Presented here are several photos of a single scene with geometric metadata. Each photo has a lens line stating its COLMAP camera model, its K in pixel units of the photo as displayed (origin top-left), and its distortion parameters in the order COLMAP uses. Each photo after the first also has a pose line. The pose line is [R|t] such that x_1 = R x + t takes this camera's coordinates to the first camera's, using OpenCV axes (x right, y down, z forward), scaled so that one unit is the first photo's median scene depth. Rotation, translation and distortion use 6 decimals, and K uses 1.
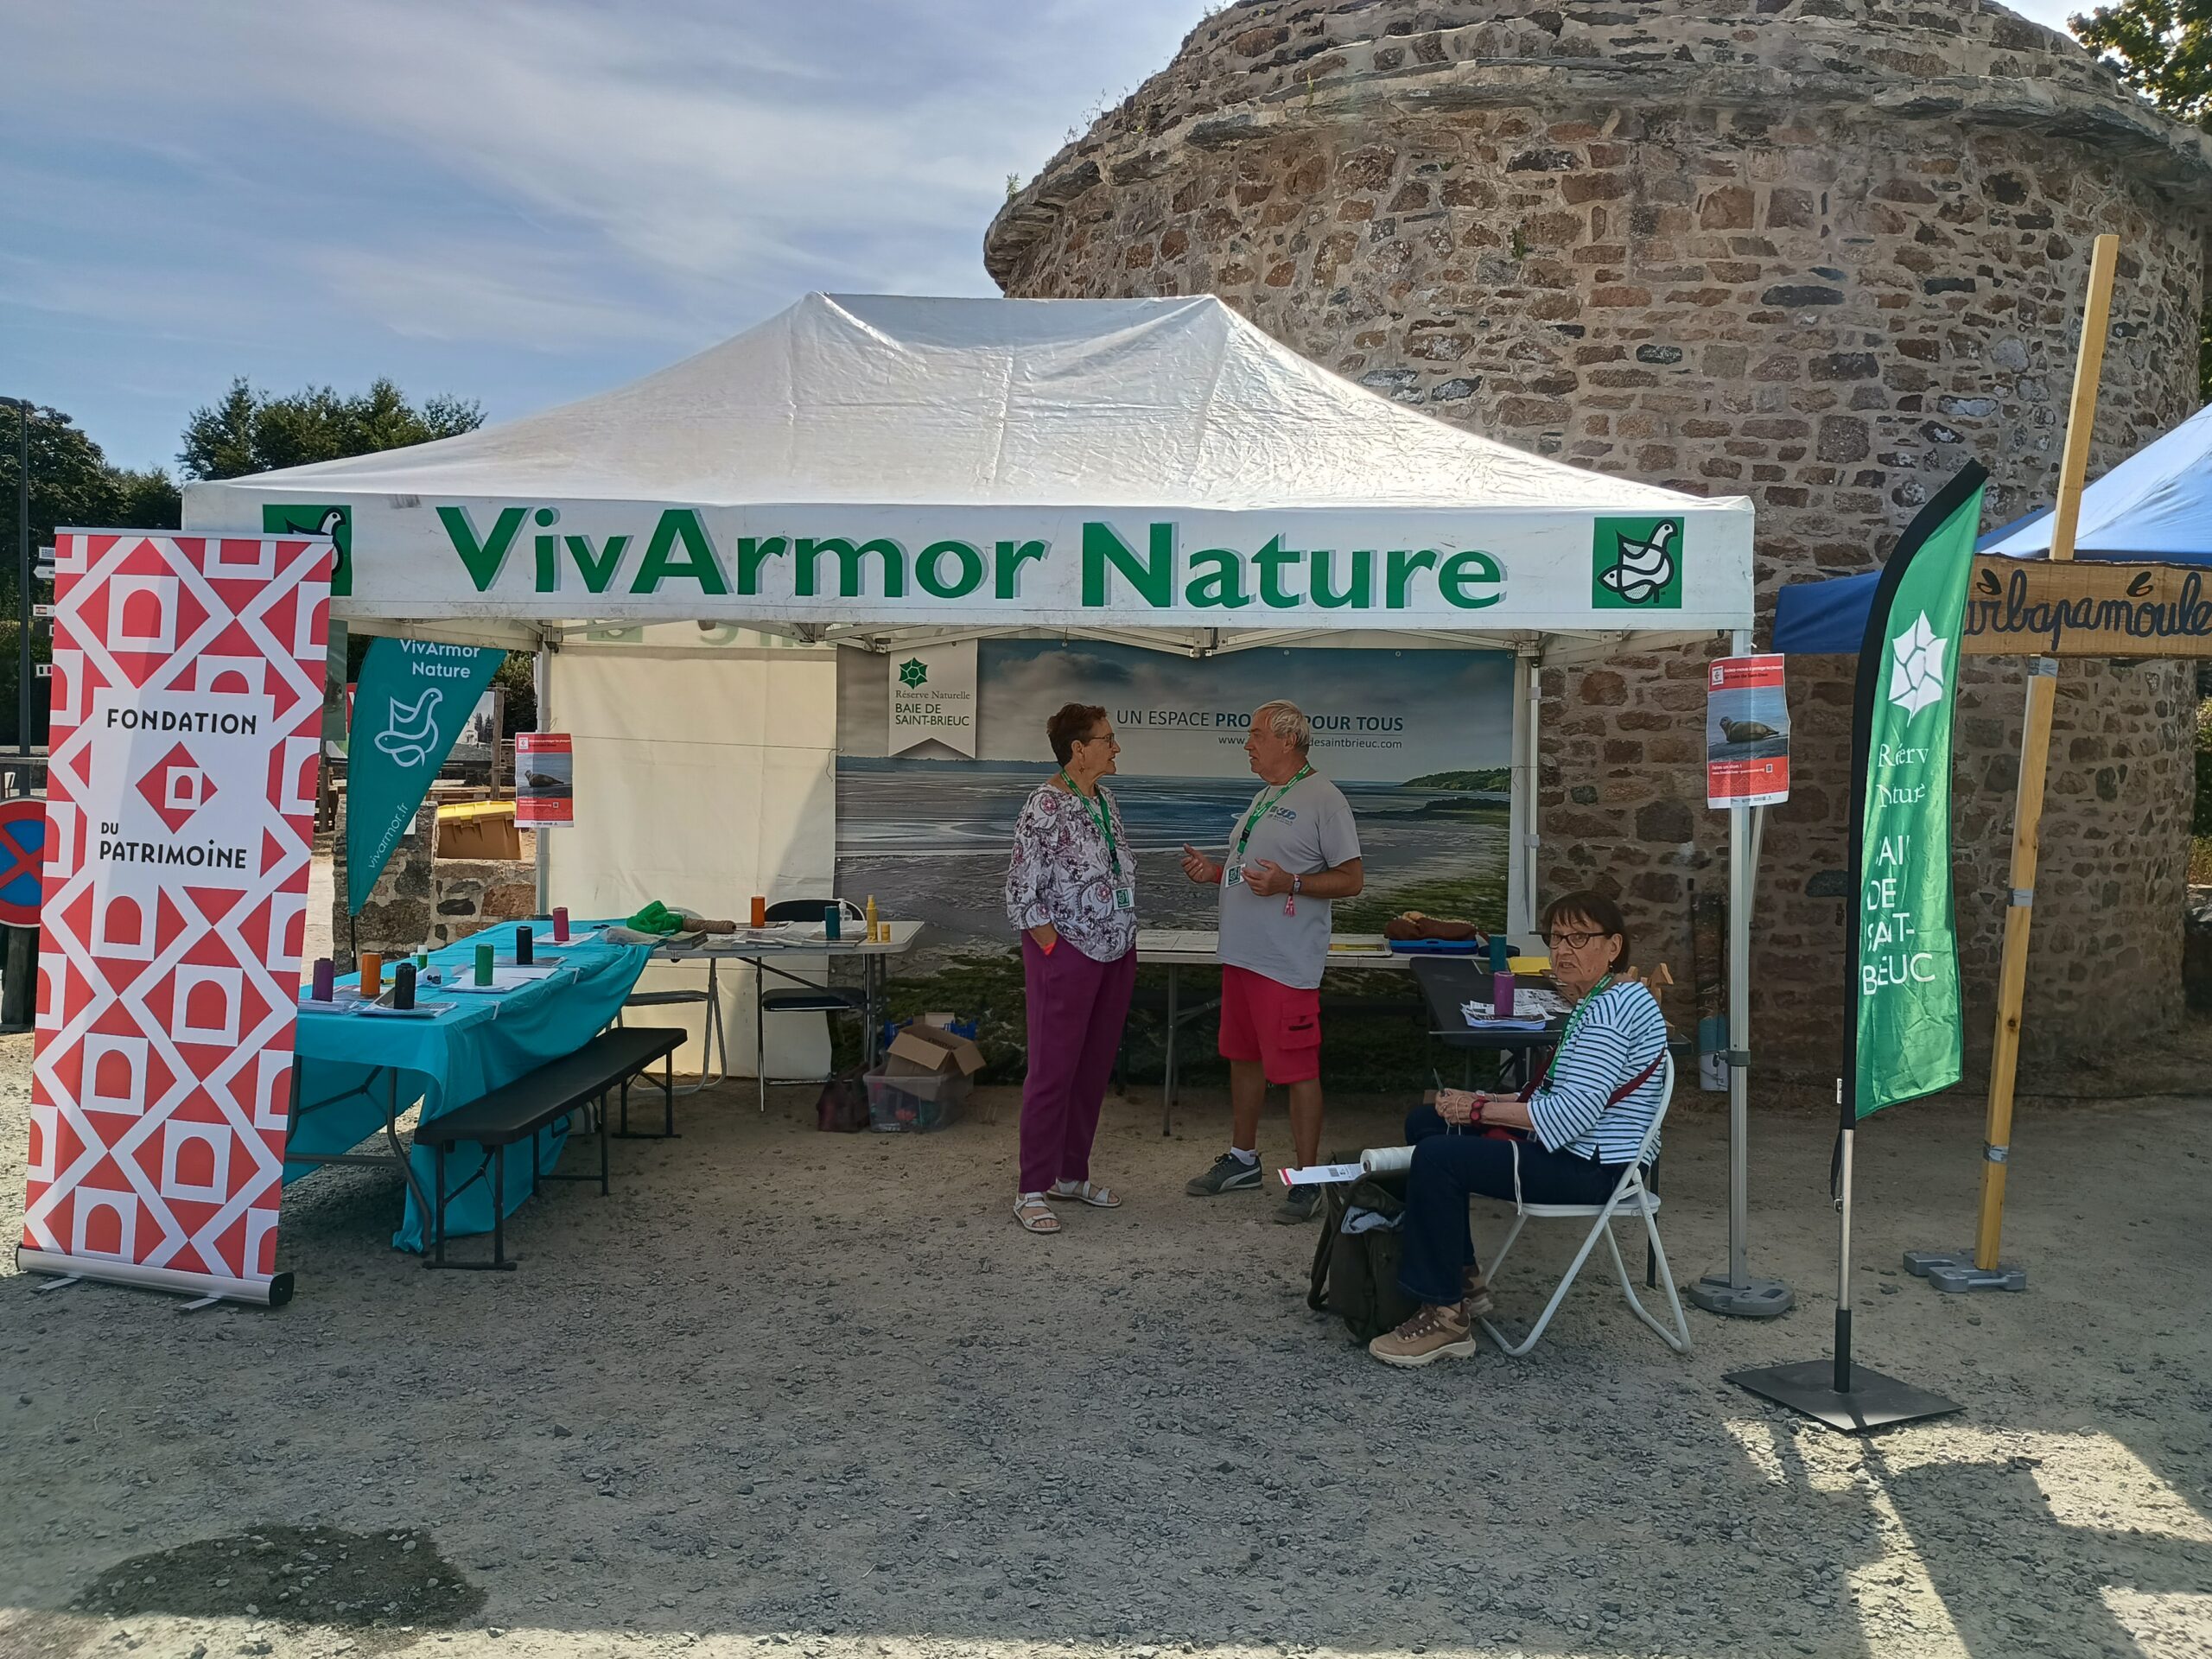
lens RADIAL K [[1720.5, 0, 1106.0], [0, 1720.5, 829.5], [0, 0, 1]] dist [0.002973, 0.002971]
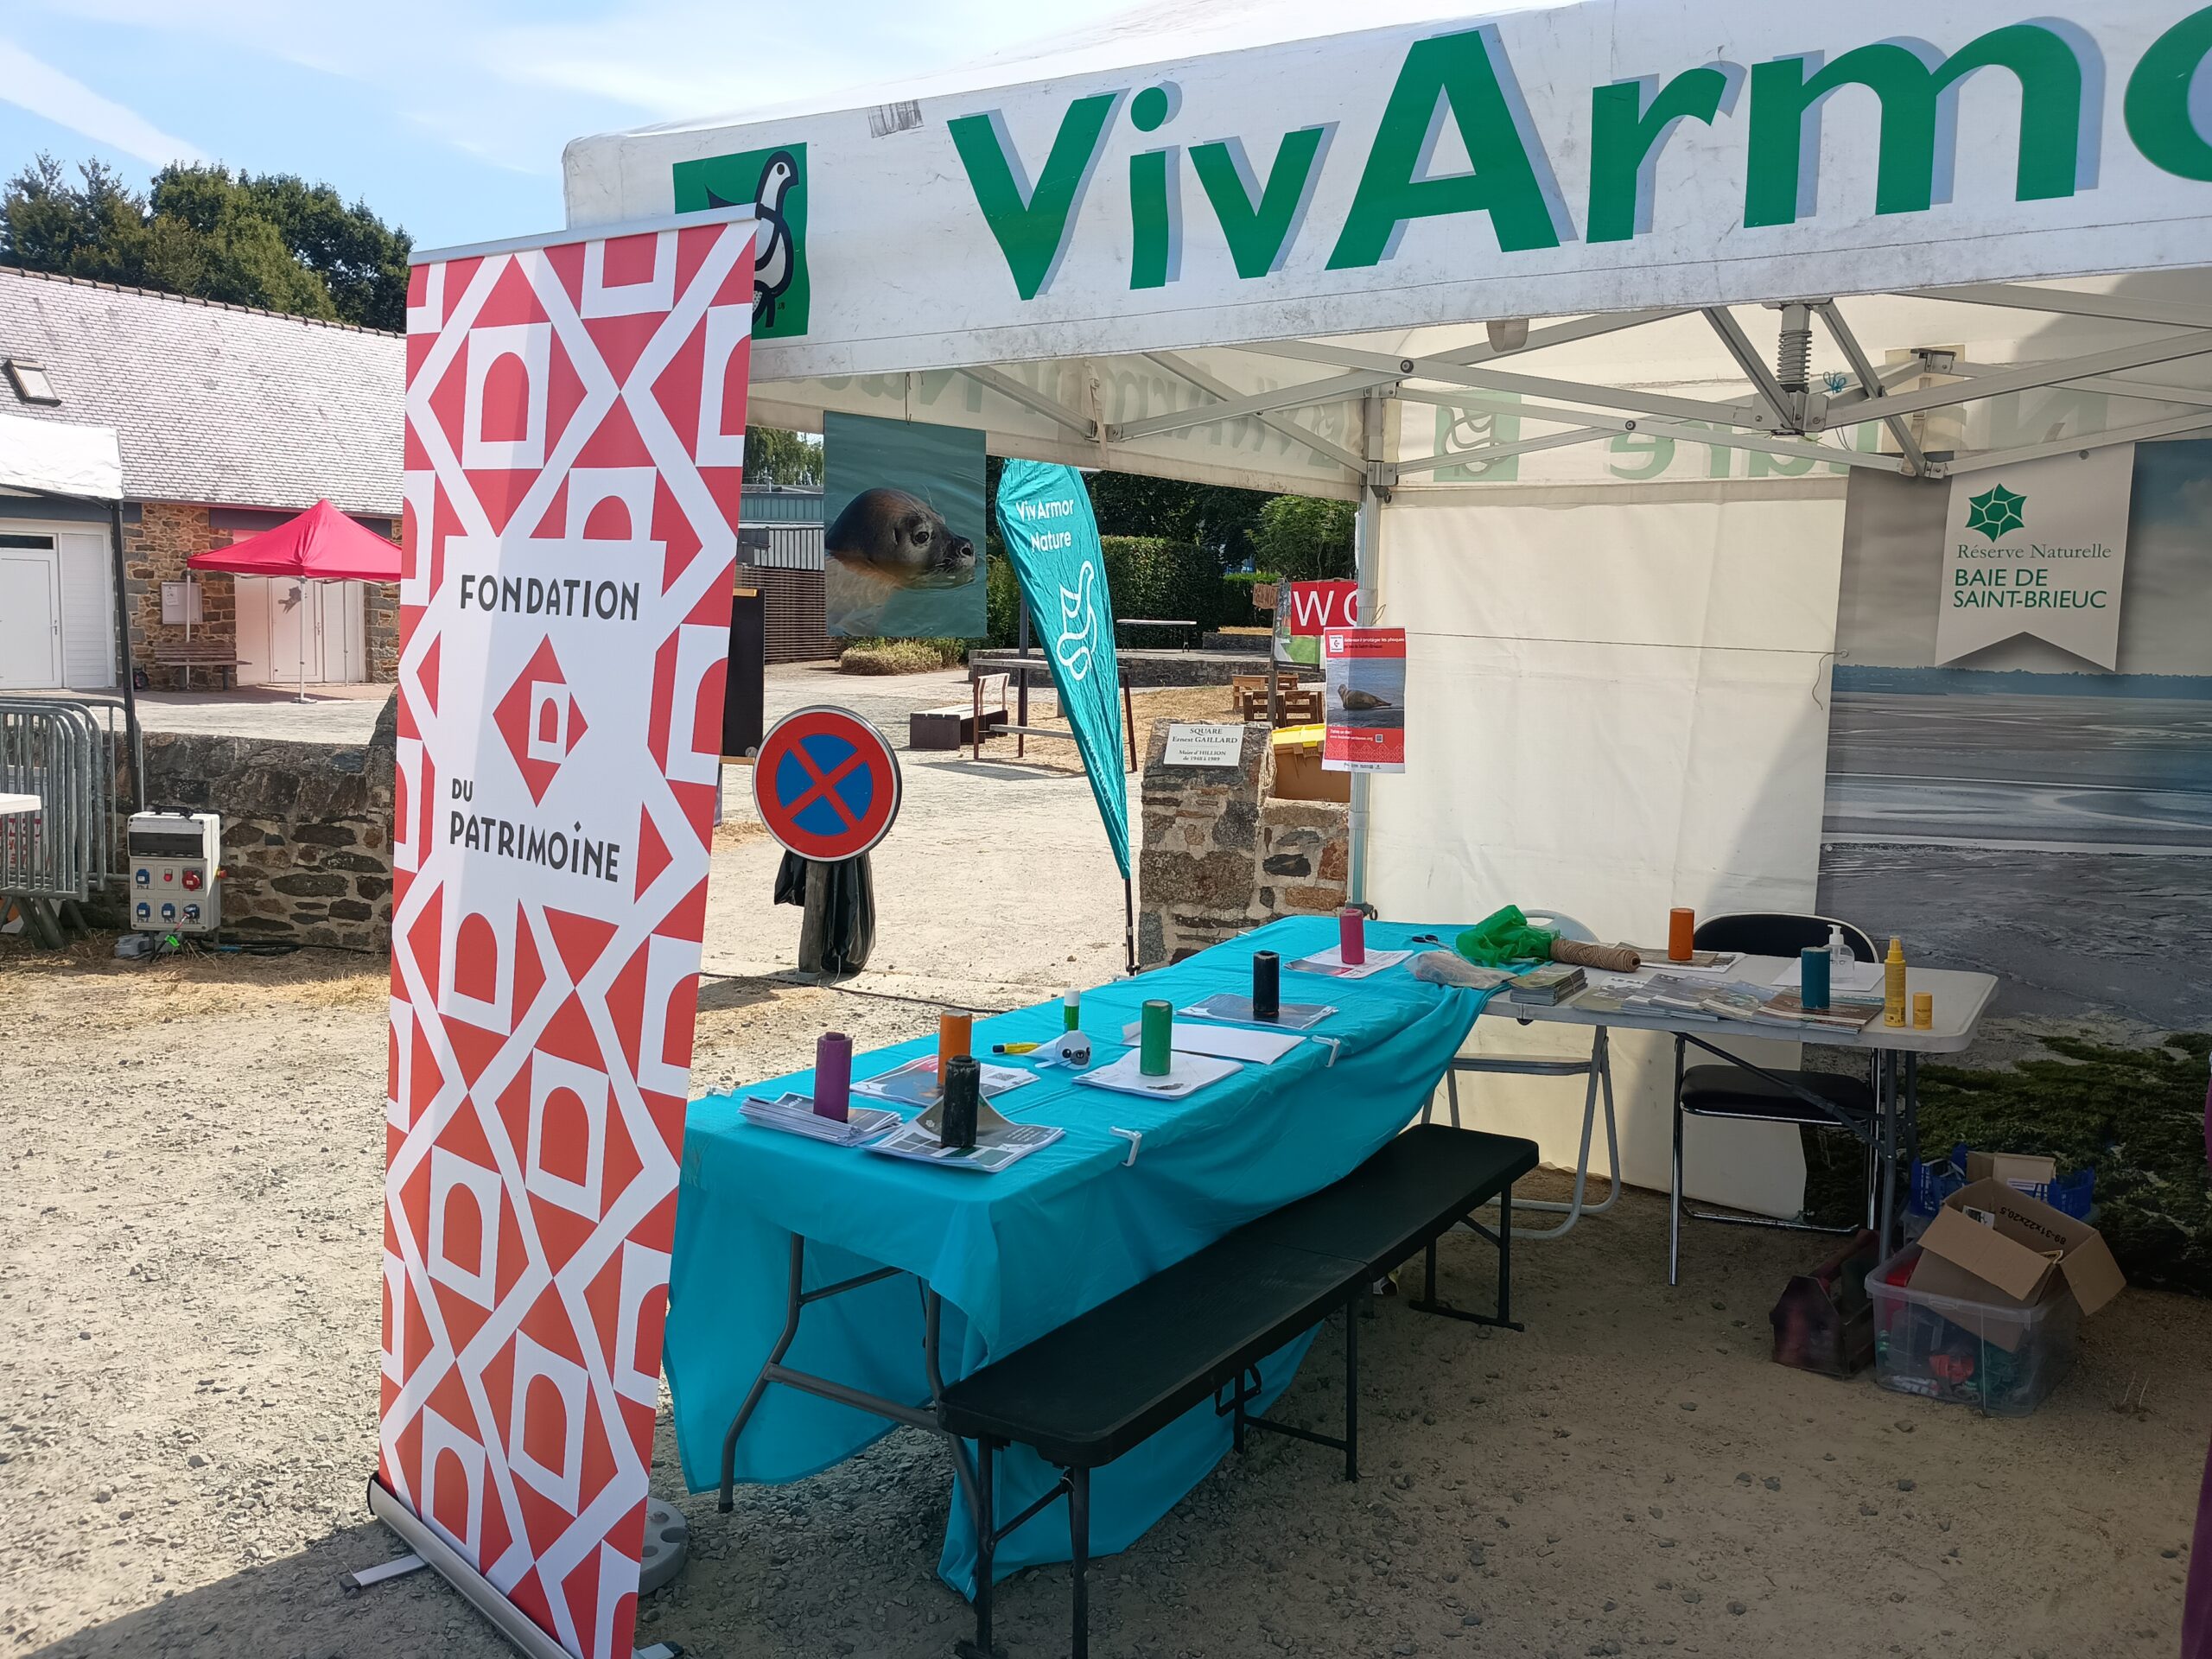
lens RADIAL K [[1808.1, 0, 1161.9], [0, 1808.1, 828.2], [0, 0, 1]] dist [0.028814, 0.000371]
pose [[0.873427, 0.049833, -0.484399, -0.057777], [-0.025815, 0.998090, 0.056131, -0.016721], [0.486271, -0.036521, 0.873045, 0.362990]]
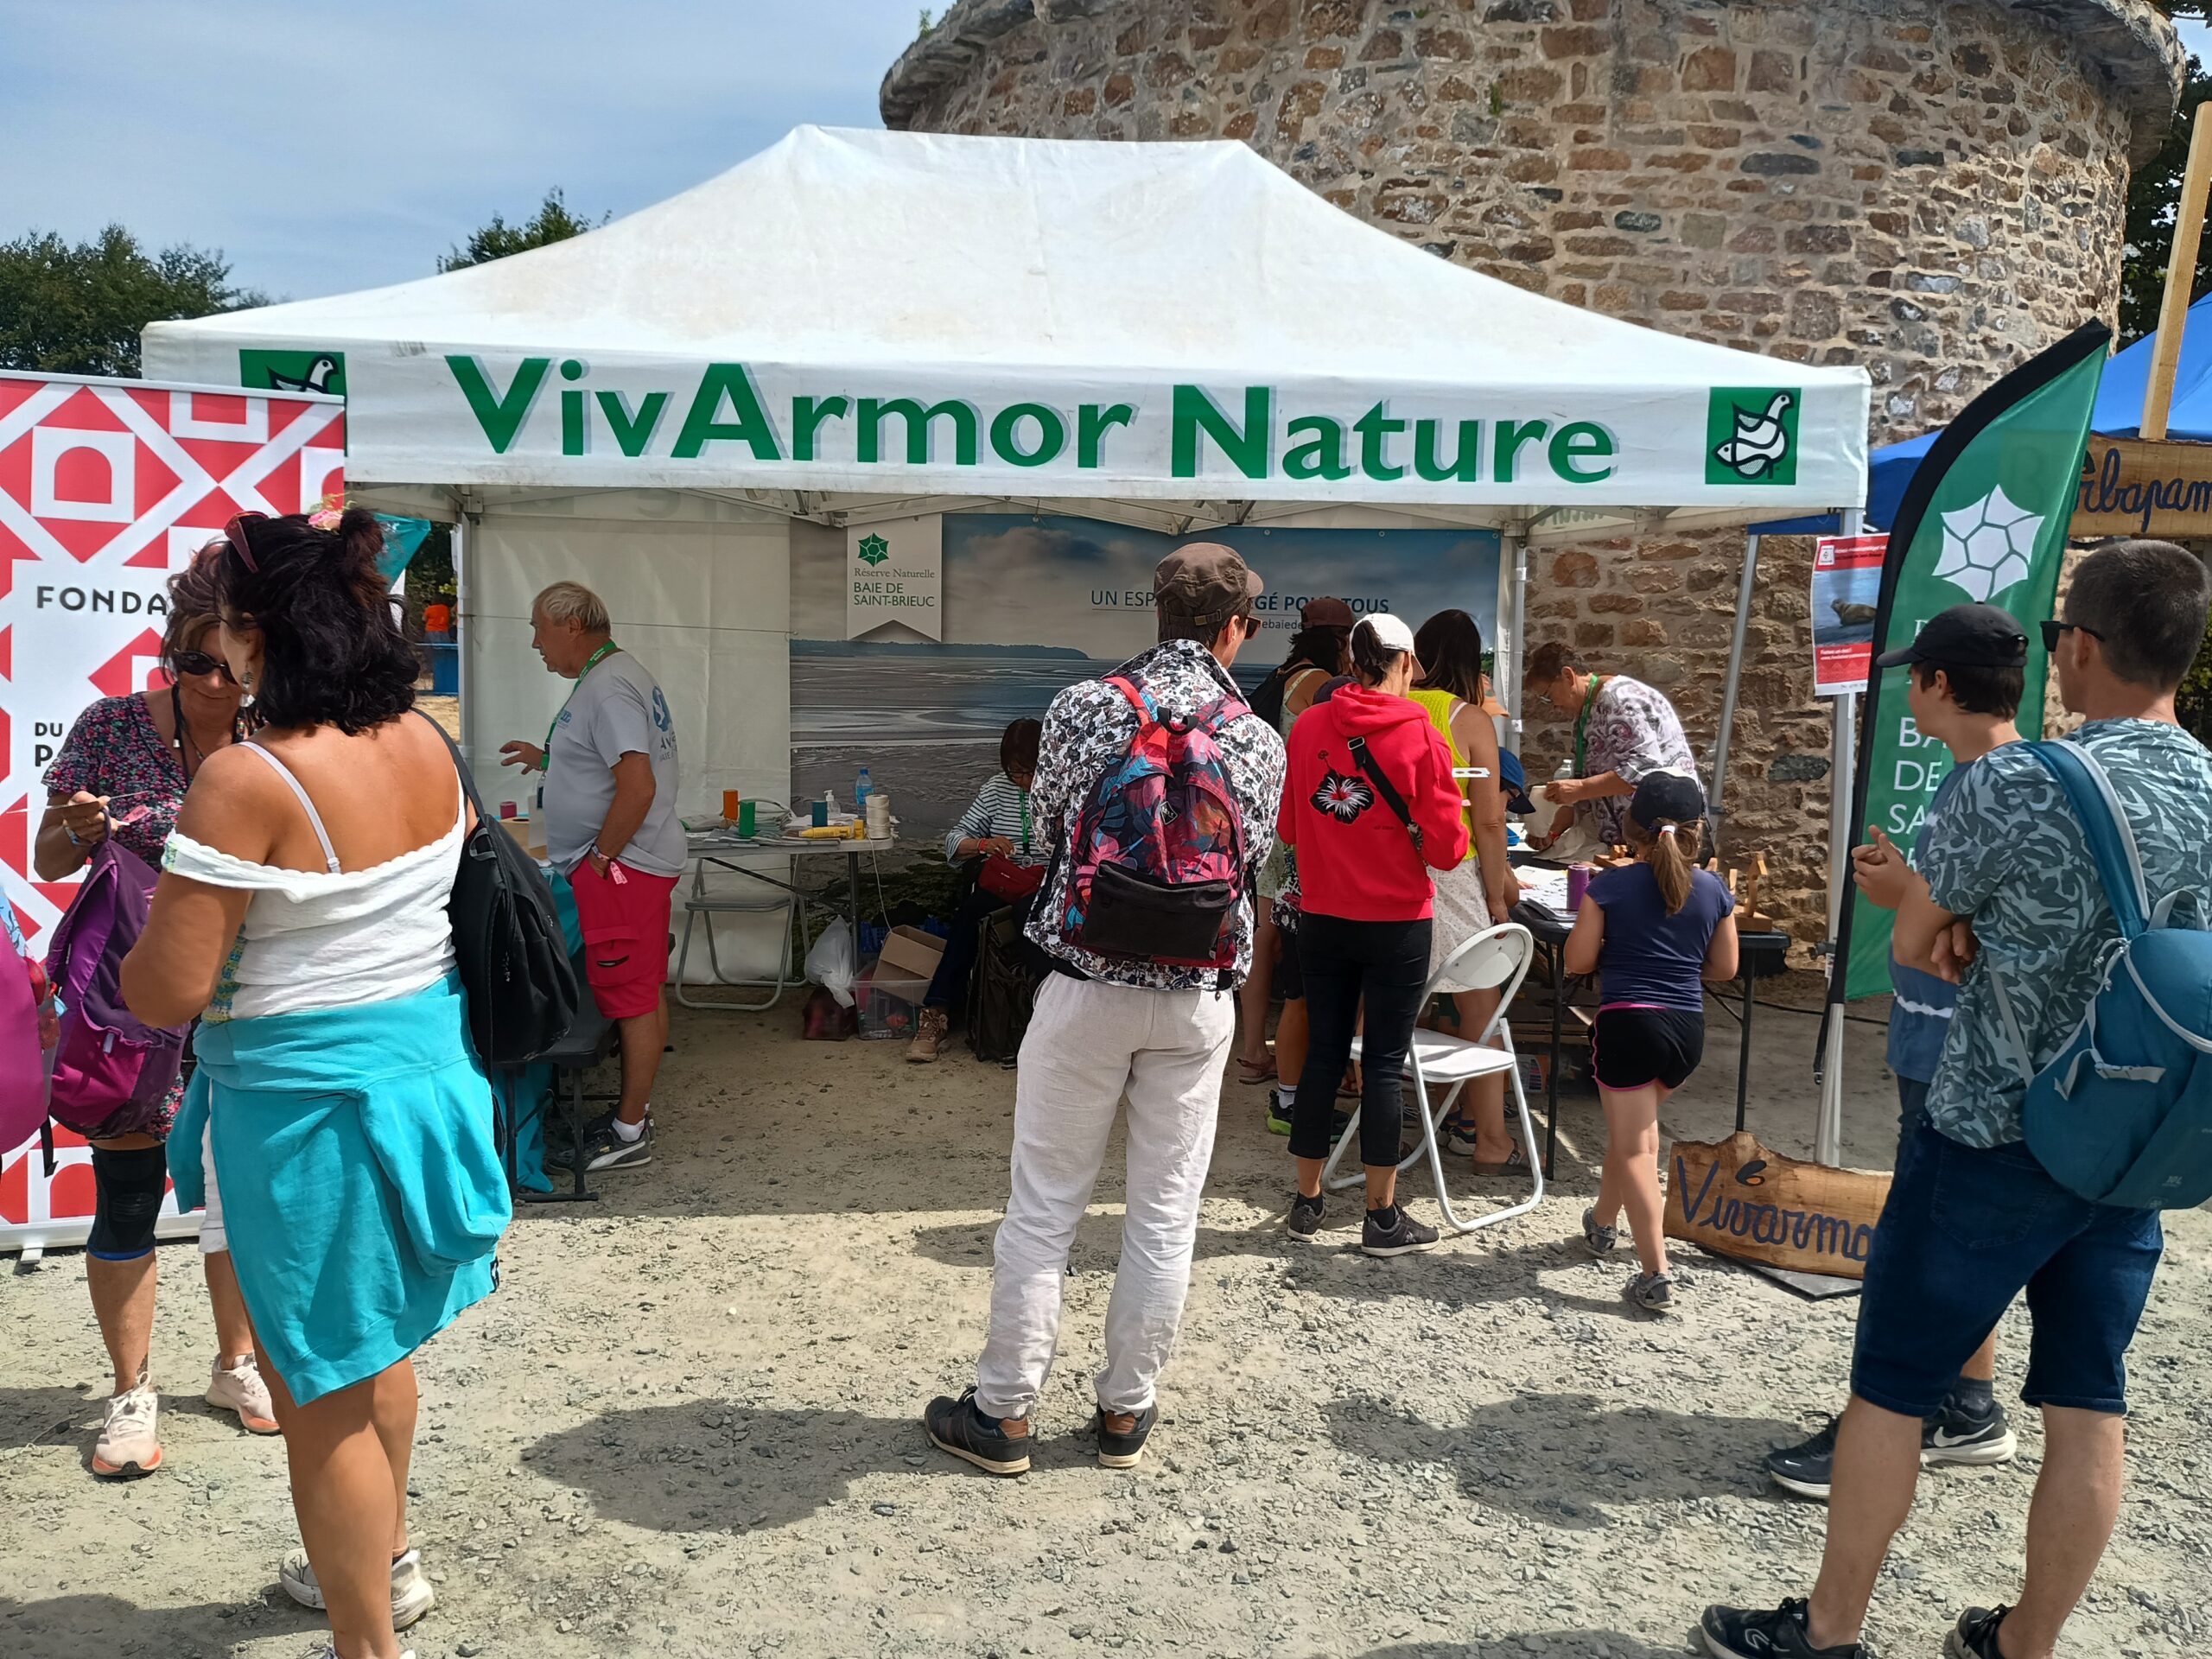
lens RADIAL K [[1750.6, 0, 1092.7], [0, 1750.6, 831.8], [0, 0, 1]] dist [0.015437, -0.031516]
pose [[0.994474, -0.011382, 0.104368, -0.094273], [0.004422, 0.997765, 0.066676, -0.001225], [-0.104893, -0.065846, 0.992301, 0.033757]]
